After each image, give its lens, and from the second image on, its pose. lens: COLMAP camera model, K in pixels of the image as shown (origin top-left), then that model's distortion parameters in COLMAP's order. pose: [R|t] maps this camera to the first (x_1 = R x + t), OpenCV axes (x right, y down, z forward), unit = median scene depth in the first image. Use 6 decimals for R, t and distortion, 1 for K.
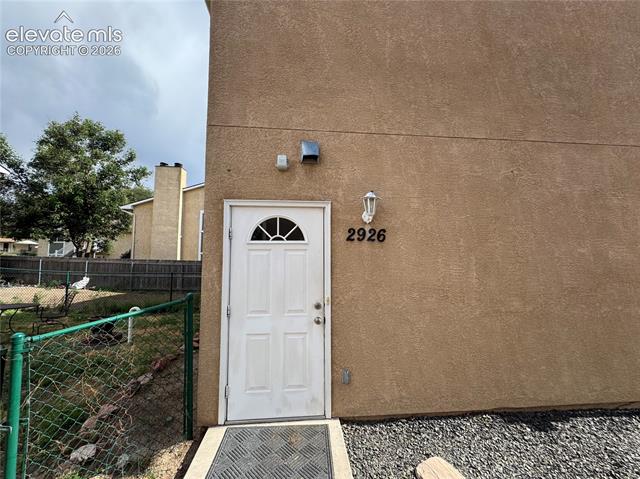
lens RADIAL K [[257.1, 0, 319.4], [0, 257.1, 239.8], [0, 0, 1]] dist [-0.000400, 0.000499]
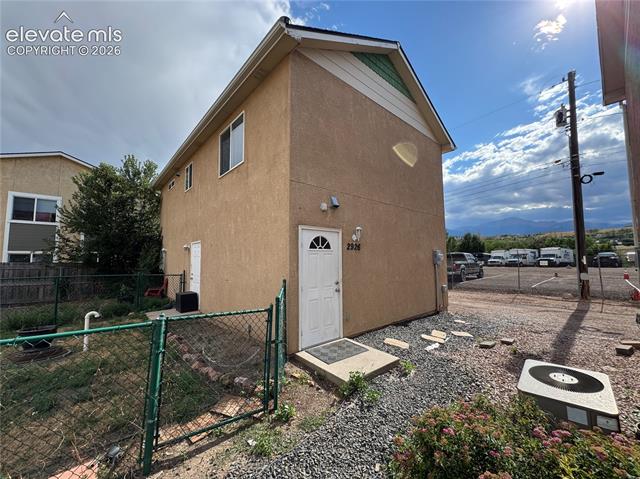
lens RADIAL K [[257.1, 0, 320.8], [0, 257.1, 239.5], [0, 0, 1]] dist [-0.000400, 0.000499]
pose [[0.804388, 0.039717, 0.592776, -1.251226], [-0.038701, 0.999147, -0.014429, -0.037988], [-0.592843, -0.011334, 0.805238, -0.485048]]
